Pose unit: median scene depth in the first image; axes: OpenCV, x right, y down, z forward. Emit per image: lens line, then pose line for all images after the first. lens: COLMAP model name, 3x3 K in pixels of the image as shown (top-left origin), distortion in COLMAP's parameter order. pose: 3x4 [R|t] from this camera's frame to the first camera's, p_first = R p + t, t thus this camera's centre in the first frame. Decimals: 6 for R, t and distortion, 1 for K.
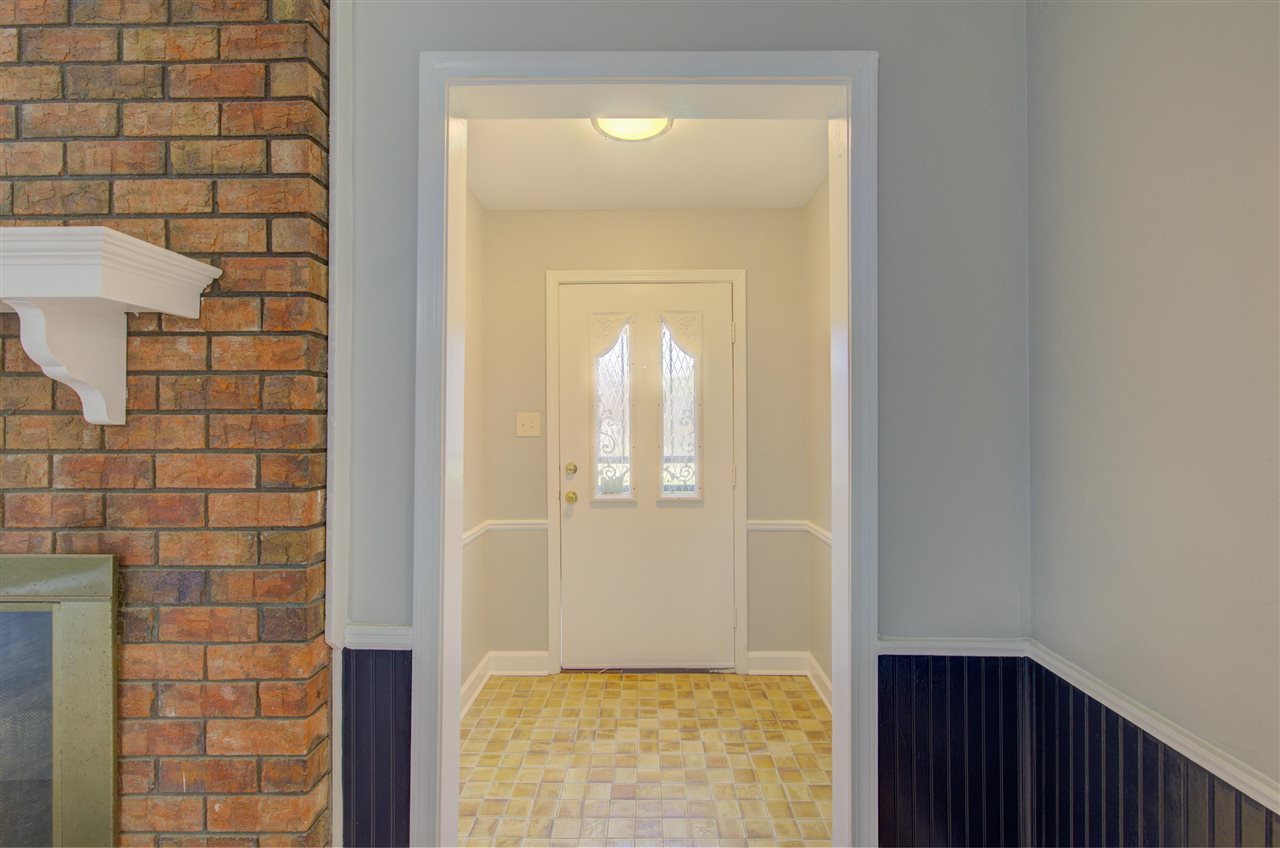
lens RADIAL K [[571.7, 0, 644.4], [0, 571.7, 436.0], [0, 0, 1]] dist [0.003673, 0.000311]
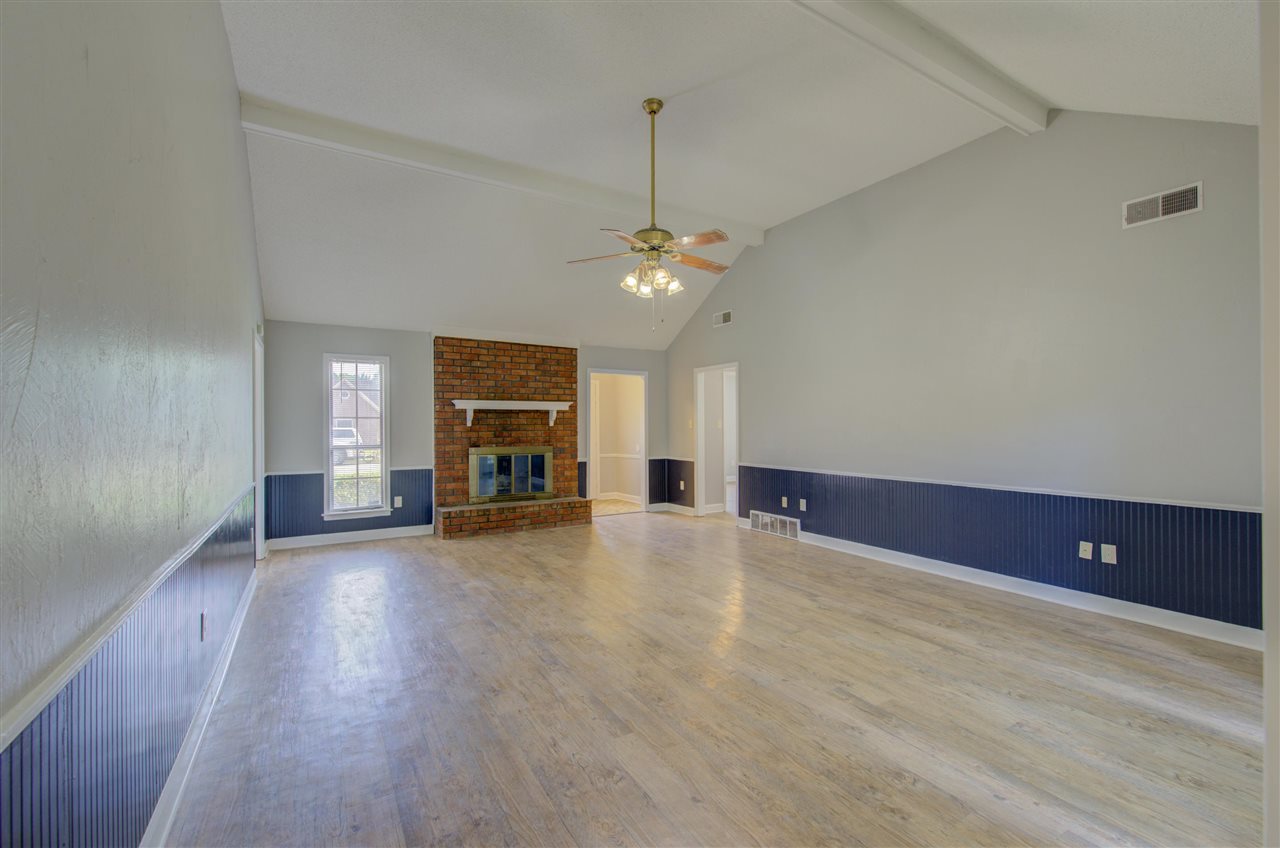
lens RADIAL K [[542.5, 0, 640.6], [0, 542.5, 425.3], [0, 0, 1]] dist [-0.001145, 0.002635]
pose [[0.852644, 0.003066, 0.522483, -3.255415], [-0.002689, 0.999995, -0.001480, -0.025408], [-0.522485, -0.000143, 0.852648, -4.769091]]
